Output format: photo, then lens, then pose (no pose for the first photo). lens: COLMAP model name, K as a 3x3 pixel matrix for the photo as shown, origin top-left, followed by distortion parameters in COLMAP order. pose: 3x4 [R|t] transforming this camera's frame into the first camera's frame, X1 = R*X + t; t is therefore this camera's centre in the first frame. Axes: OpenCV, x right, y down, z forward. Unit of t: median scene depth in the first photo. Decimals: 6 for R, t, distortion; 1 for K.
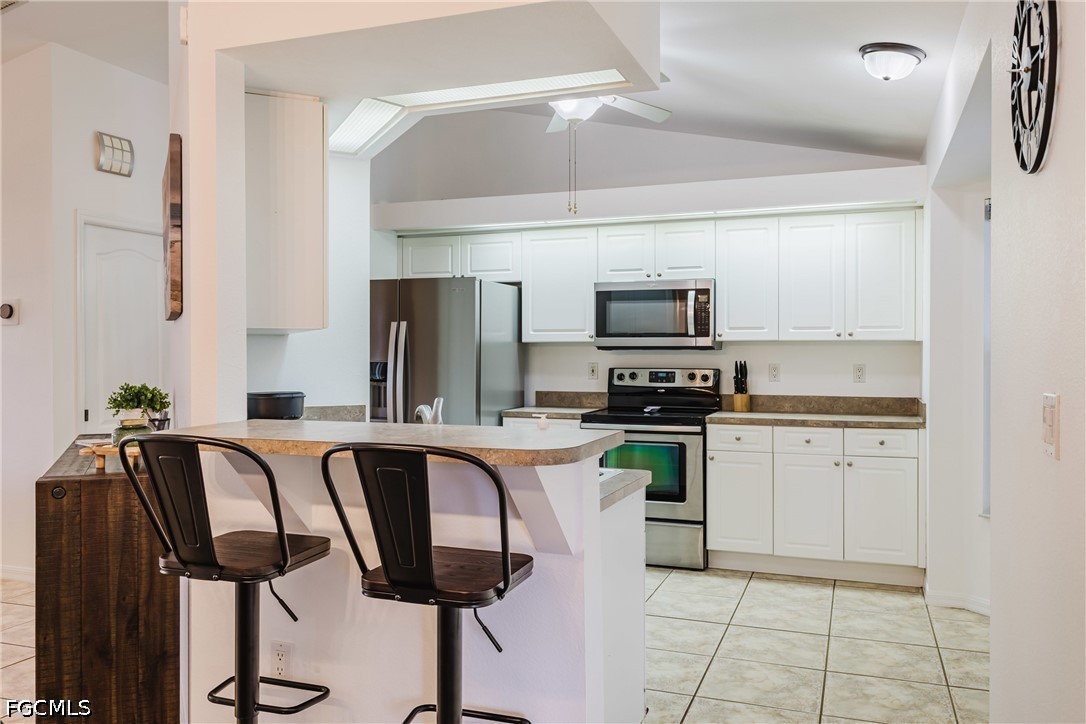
lens RADIAL K [[862.0, 0, 543.0], [0, 862.0, 362.0], [0, 0, 1]] dist [0.018035, 0.003376]
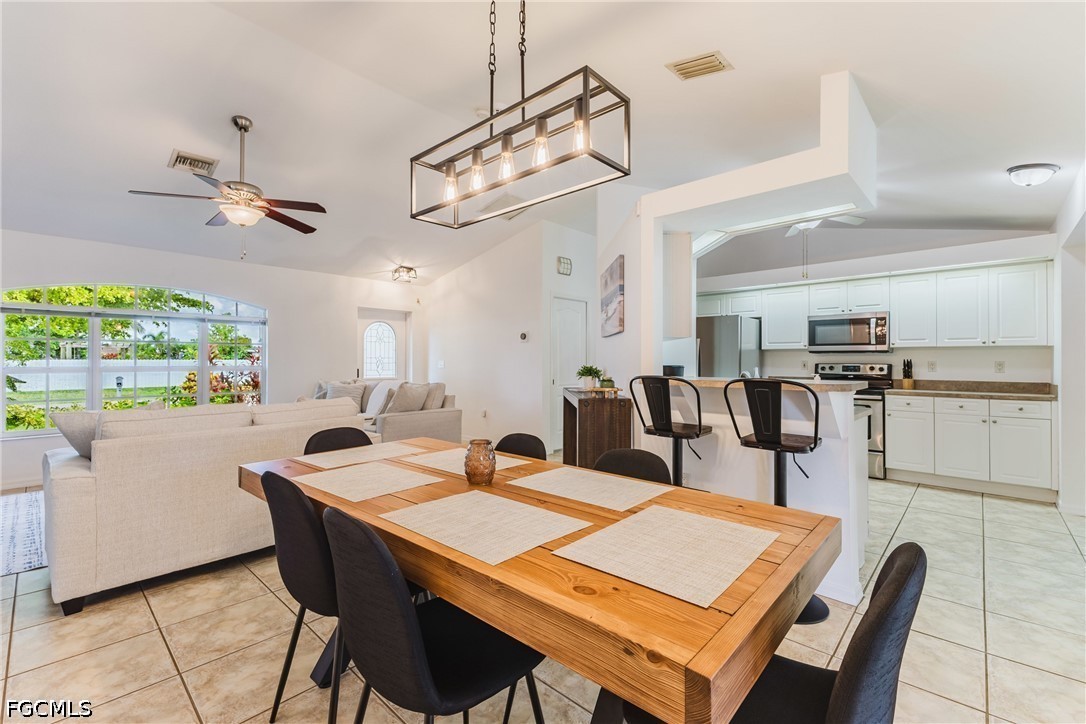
lens RADIAL K [[468.4, 0, 545.5], [0, 468.4, 359.7], [0, 0, 1]] dist [0.019527, -0.005677]
pose [[0.924496, 0.002657, -0.381182, -0.077127], [-0.009494, 0.999826, -0.016058, 0.022363], [0.381073, 0.018464, 0.924361, -0.132463]]
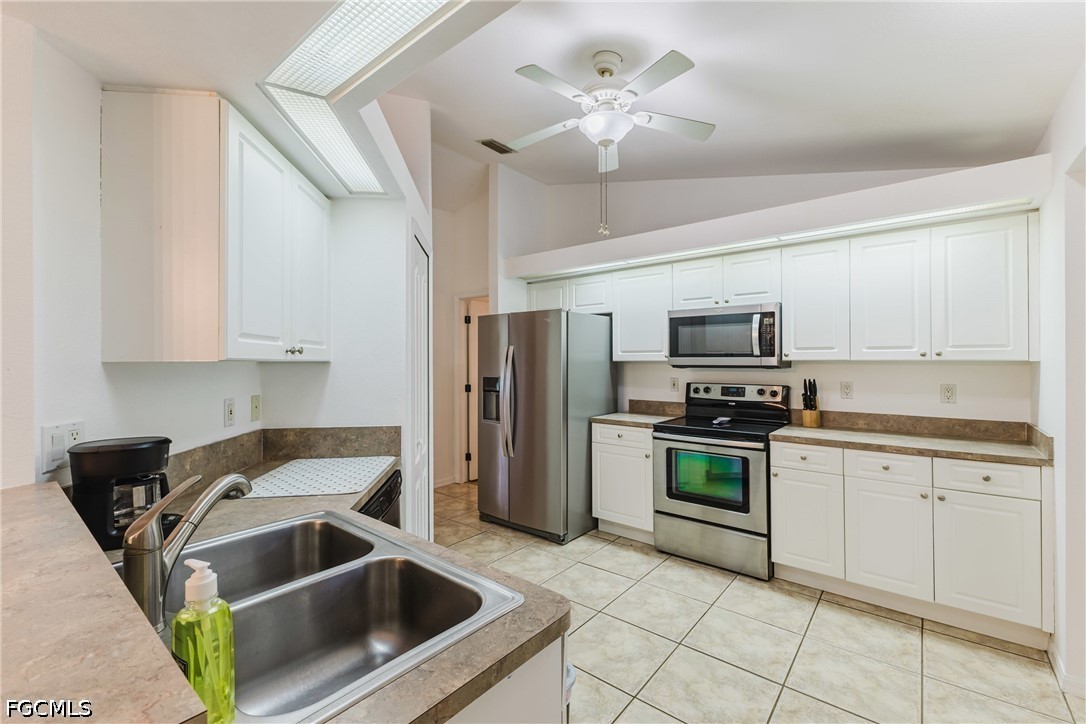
lens RADIAL K [[468.4, 0, 545.5], [0, 468.4, 359.7], [0, 0, 1]] dist [0.019527, -0.005677]
pose [[0.948433, -0.002325, -0.316968, 0.109870], [-0.001932, 0.999912, -0.013114, -0.017822], [0.316971, 0.013050, 0.948346, 0.364299]]
